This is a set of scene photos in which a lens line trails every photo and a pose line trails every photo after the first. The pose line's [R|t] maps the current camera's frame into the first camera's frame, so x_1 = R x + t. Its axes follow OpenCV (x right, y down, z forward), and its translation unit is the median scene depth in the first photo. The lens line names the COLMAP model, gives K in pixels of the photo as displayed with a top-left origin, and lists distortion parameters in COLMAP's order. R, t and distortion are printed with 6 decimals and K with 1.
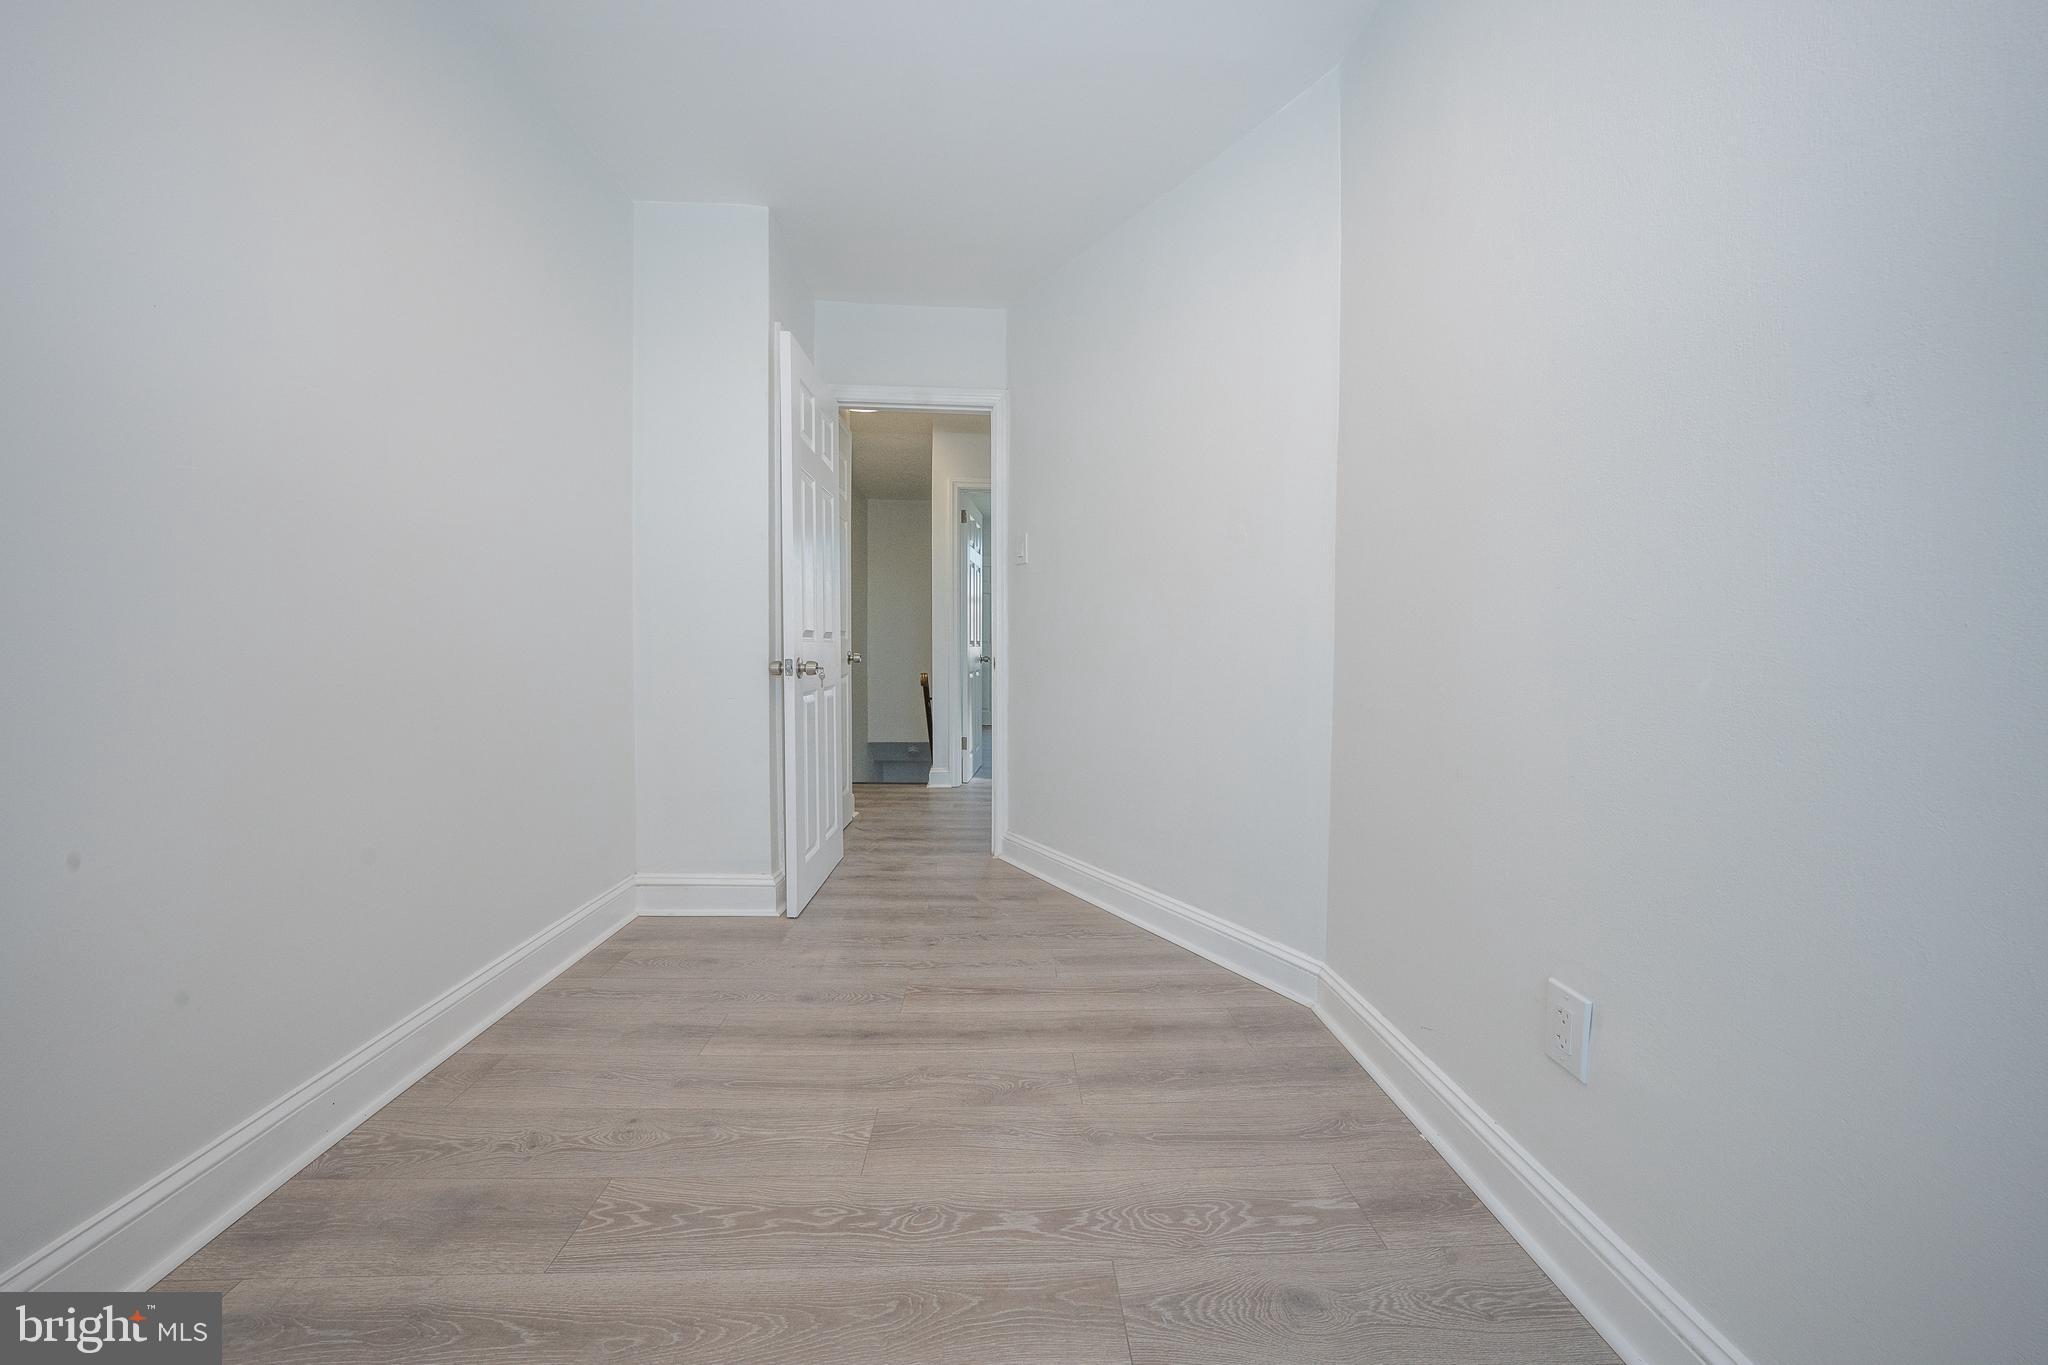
lens RADIAL K [[712.9, 0, 1026.6], [0, 712.9, 673.9], [0, 0, 1]] dist [-0.006735, 0.001299]
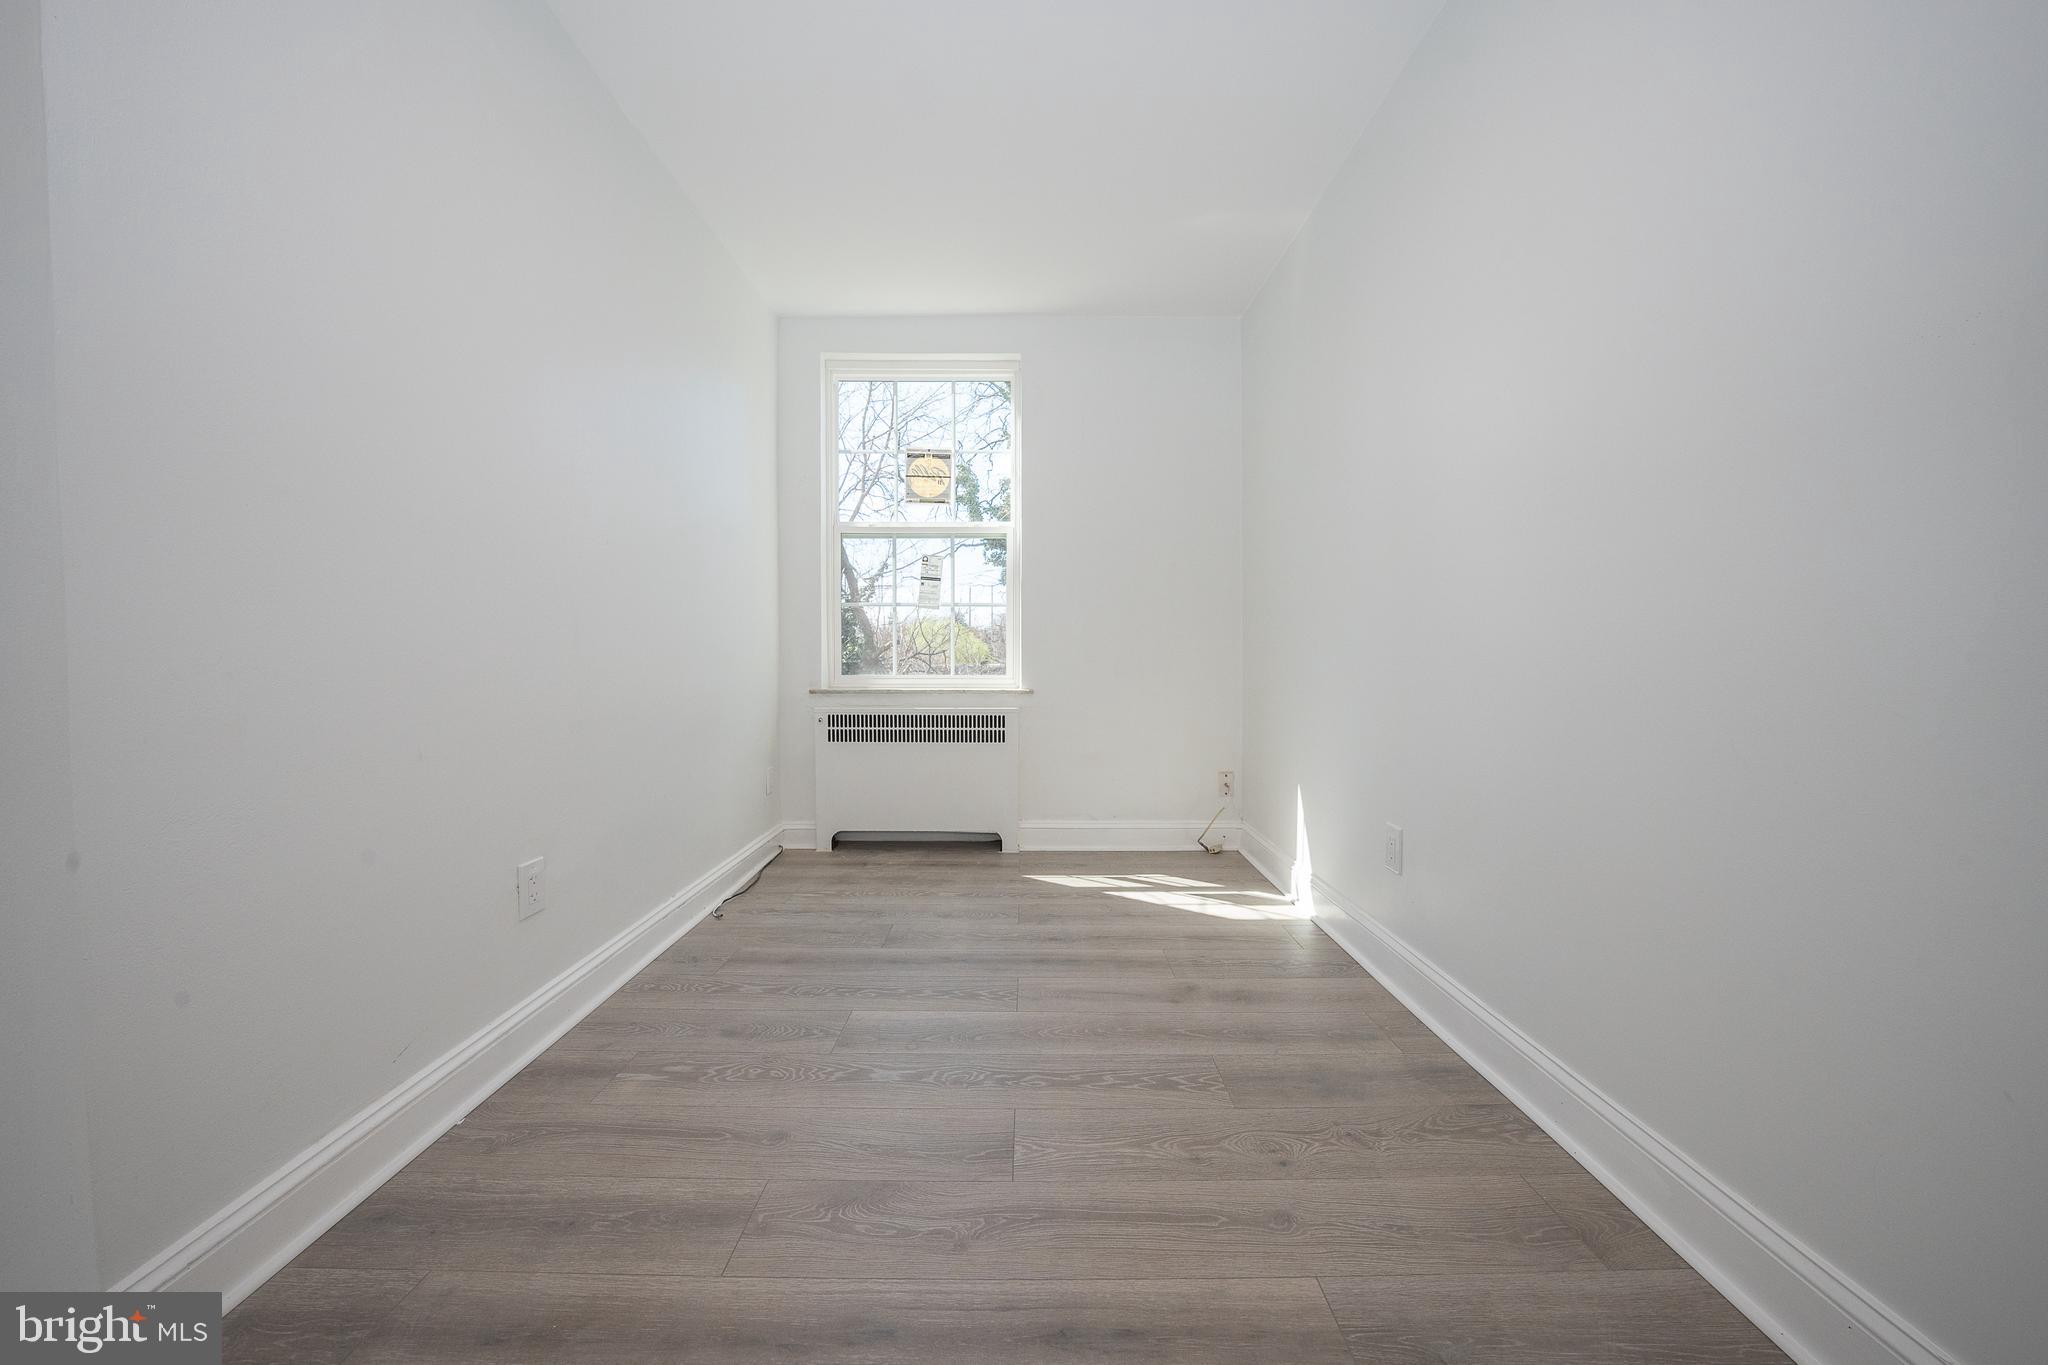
lens RADIAL K [[704.1, 0, 1020.0], [0, 704.1, 683.4], [0, 0, 1]] dist [-0.023118, 0.003311]
pose [[-0.998265, -0.008606, 0.058254, -0.302722], [-0.003853, 0.996689, 0.081211, -0.045186], [-0.058760, 0.080846, -0.994993, 2.057128]]
